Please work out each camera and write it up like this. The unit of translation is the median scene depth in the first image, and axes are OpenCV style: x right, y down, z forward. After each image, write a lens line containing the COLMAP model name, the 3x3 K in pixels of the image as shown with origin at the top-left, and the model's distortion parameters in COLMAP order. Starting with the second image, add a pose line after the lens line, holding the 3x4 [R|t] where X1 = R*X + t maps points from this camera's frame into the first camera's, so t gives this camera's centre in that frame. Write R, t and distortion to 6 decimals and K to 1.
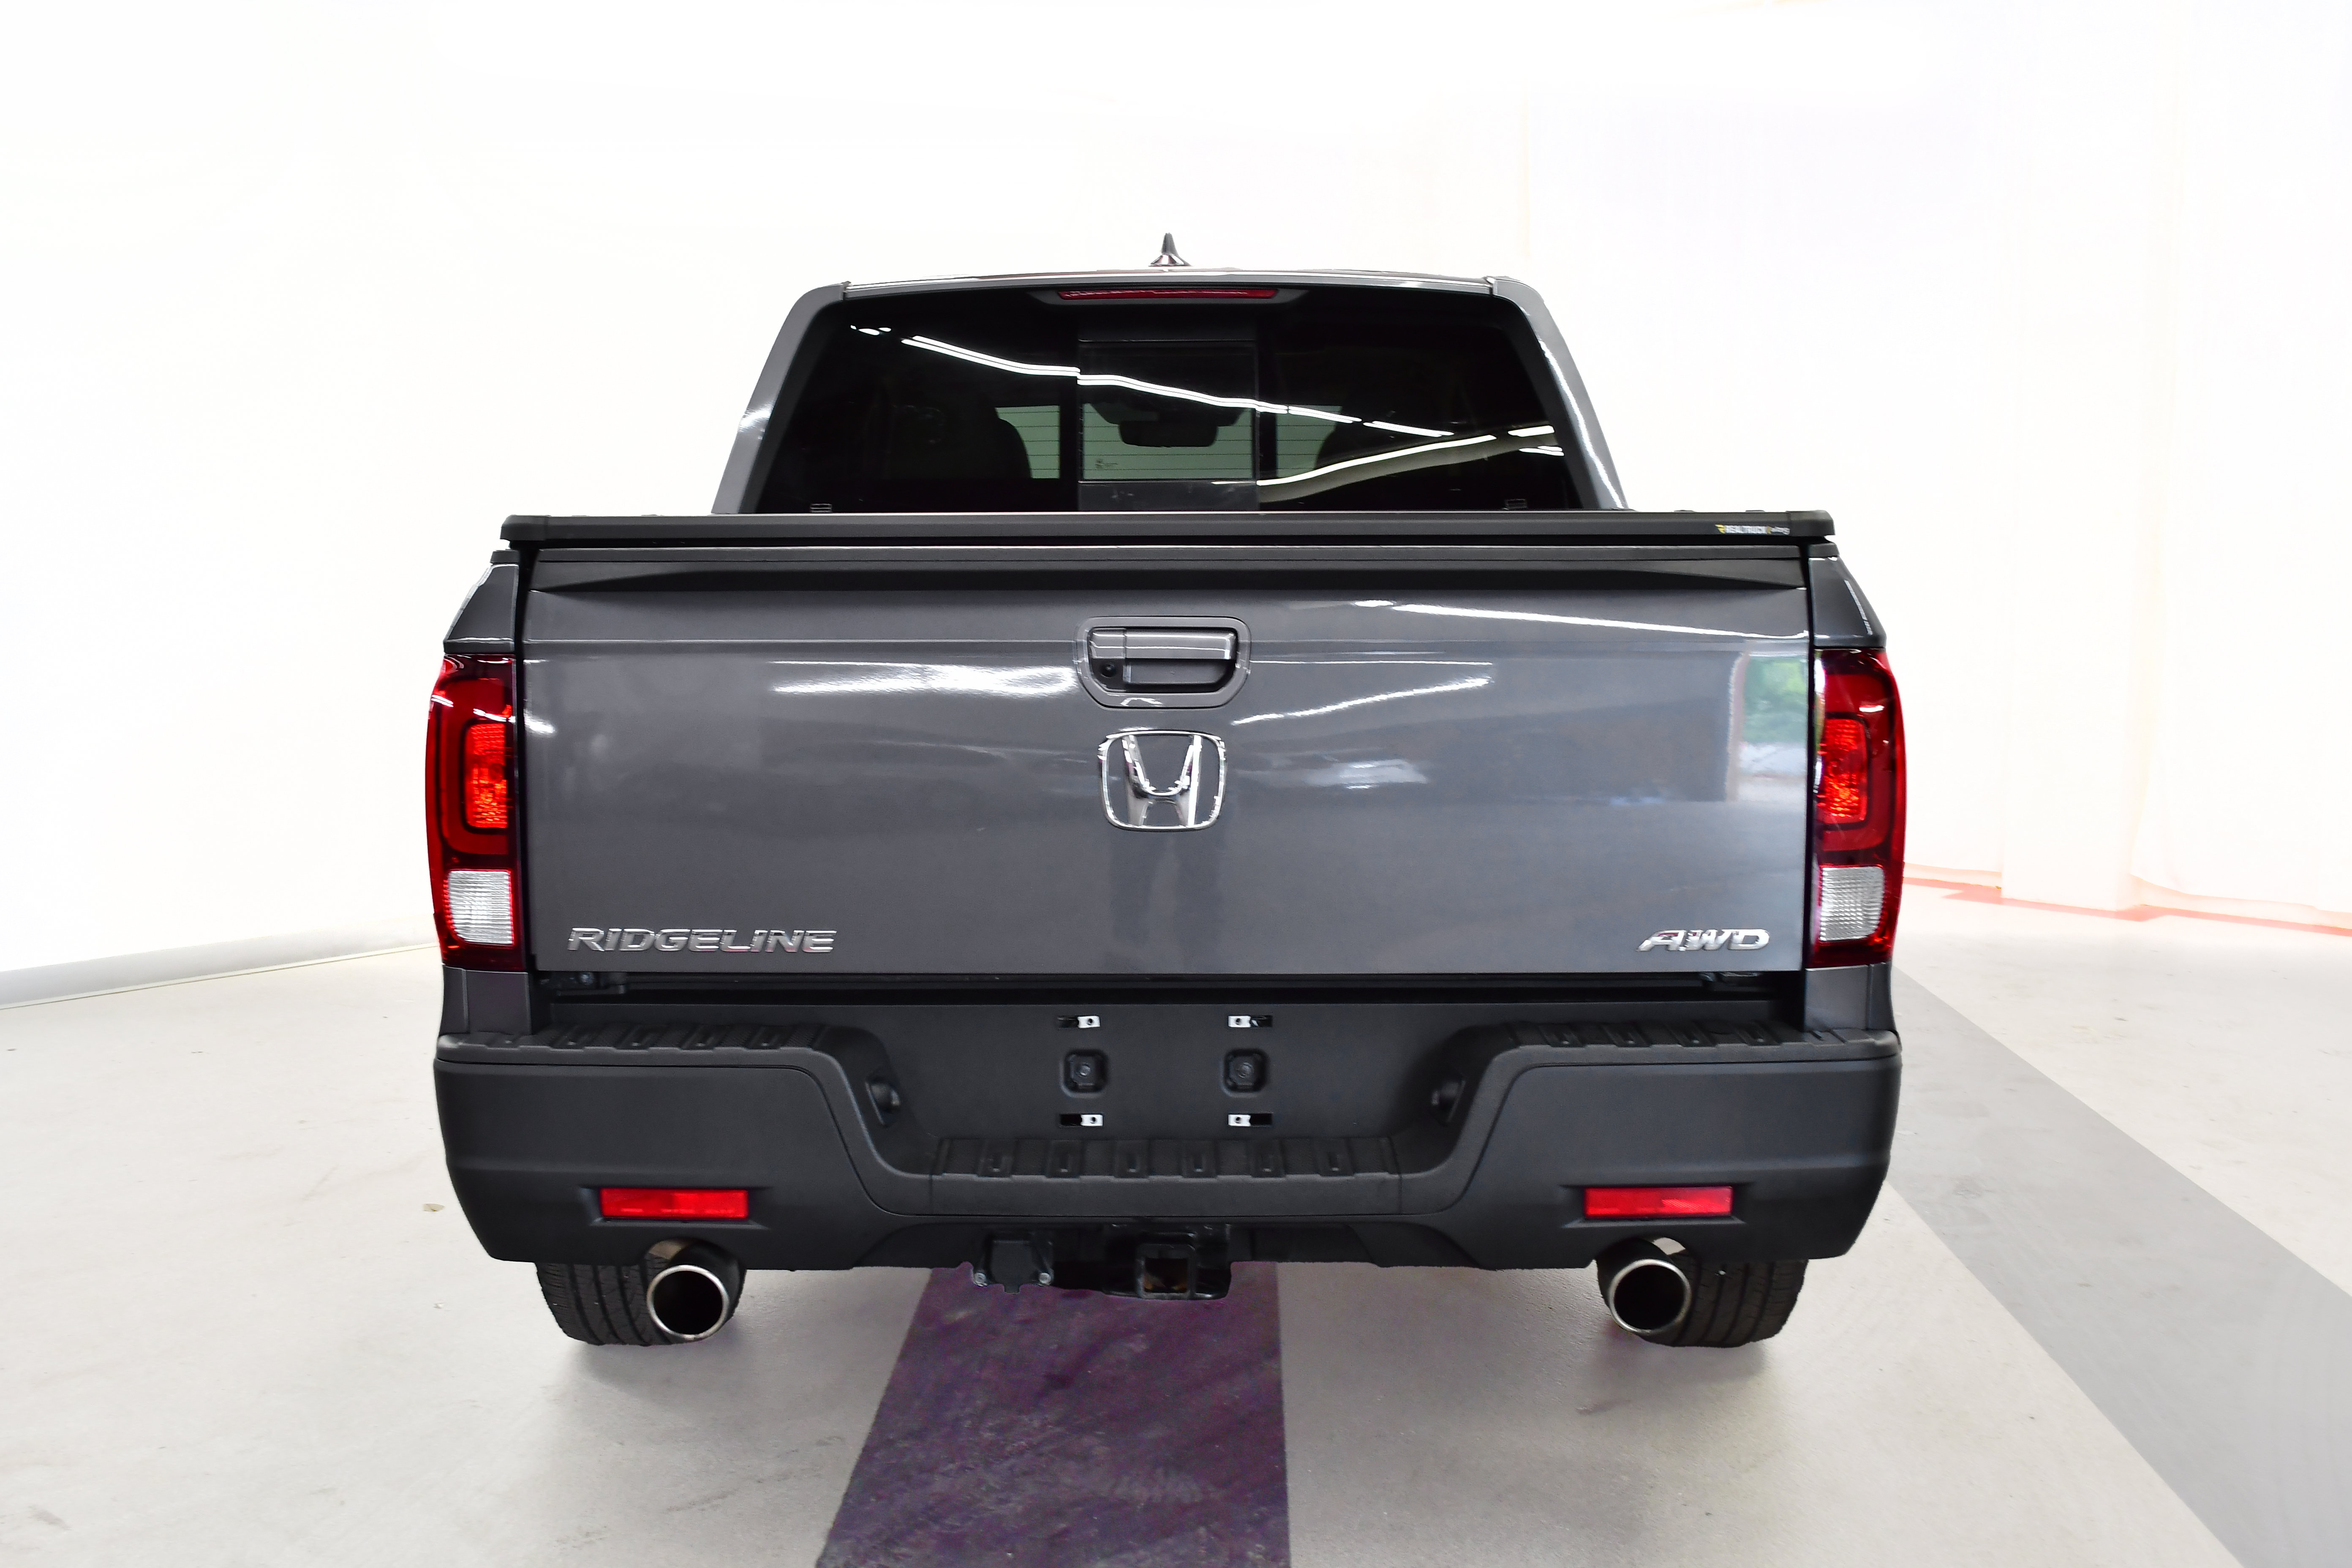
lens RADIAL K [[2484.3, 0, 1173.4], [0, 2484.3, 775.7], [0, 0, 1]] dist [-0.051000, 0.000000]
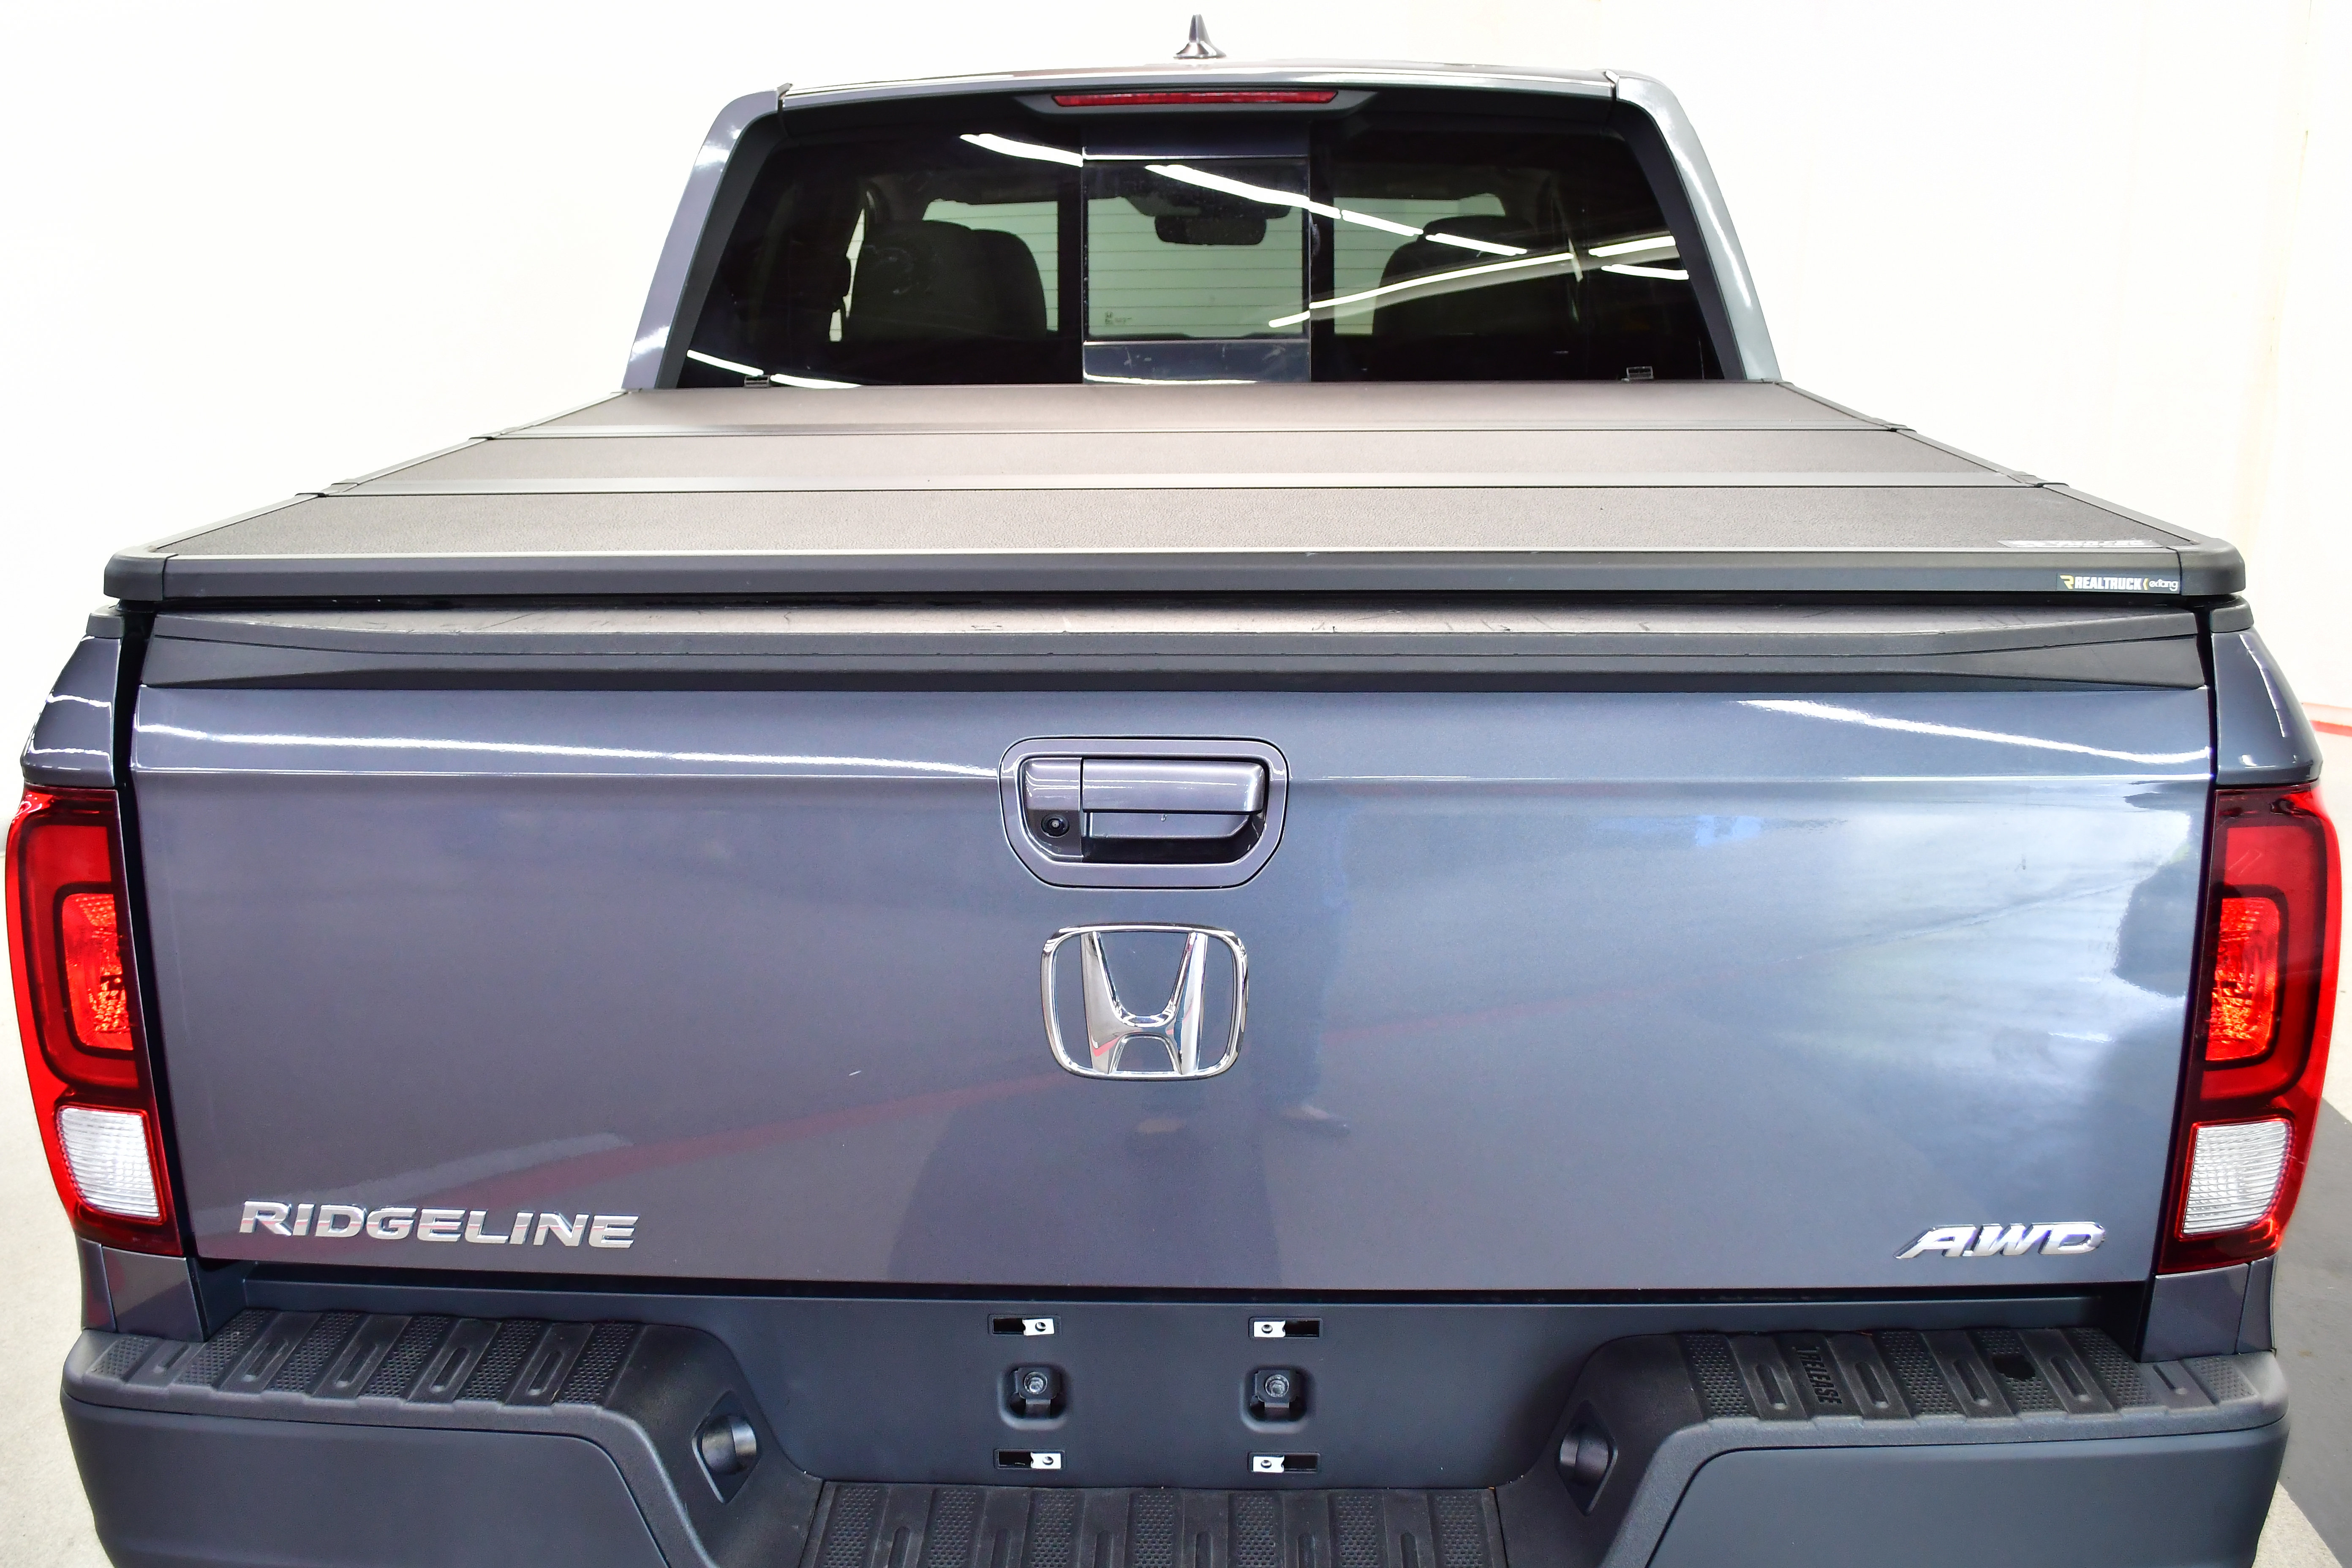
lens RADIAL K [[2141.0, 0, 1163.5], [0, 2141.0, 778.1], [0, 0, 1]] dist [-0.051493, -0.018082]
pose [[0.999380, 0.003539, -0.035026, 0.018439], [0.001896, 0.988083, 0.153913, -0.132897], [0.035153, -0.153884, 0.987463, 0.473994]]
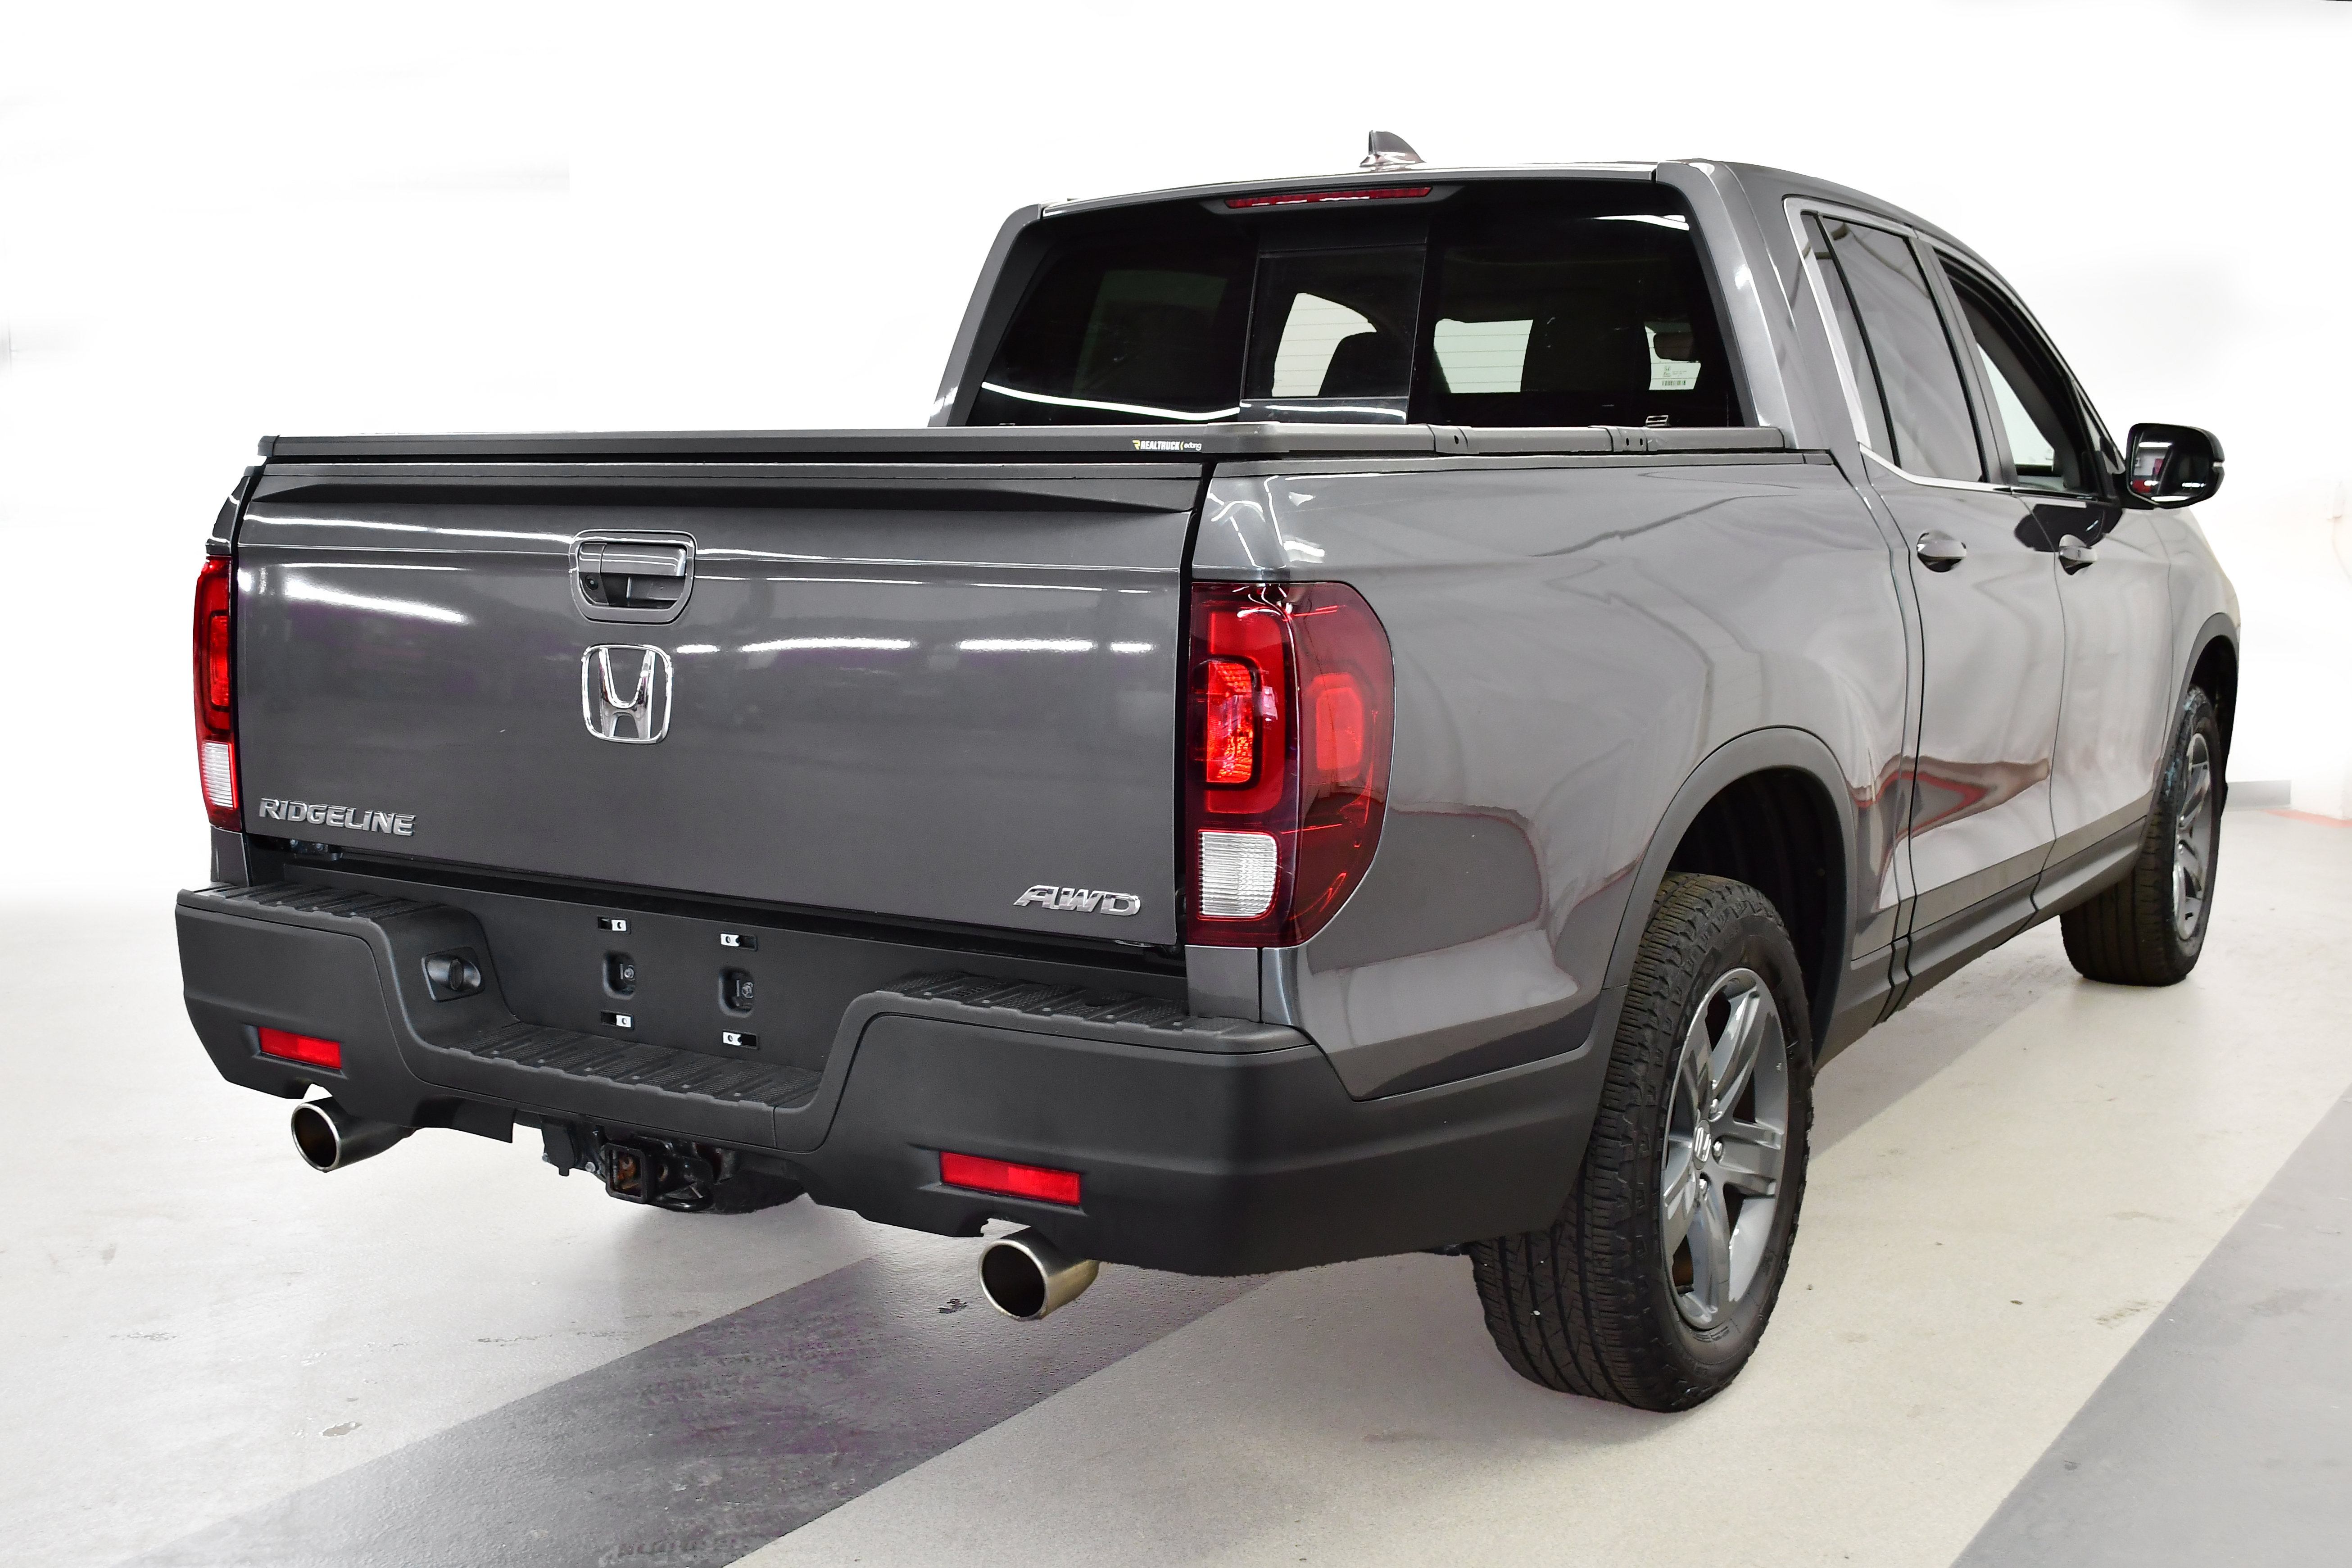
lens RADIAL K [[2617.5, 0, 1177.5], [0, 2617.5, 797.9], [0, 0, 1]] dist [-0.050380, 0.000000]
pose [[0.845213, 0.071635, -0.529607, 0.744743], [-0.055467, 0.997382, 0.046385, -0.017304], [0.531543, -0.009829, 0.846974, 0.207627]]
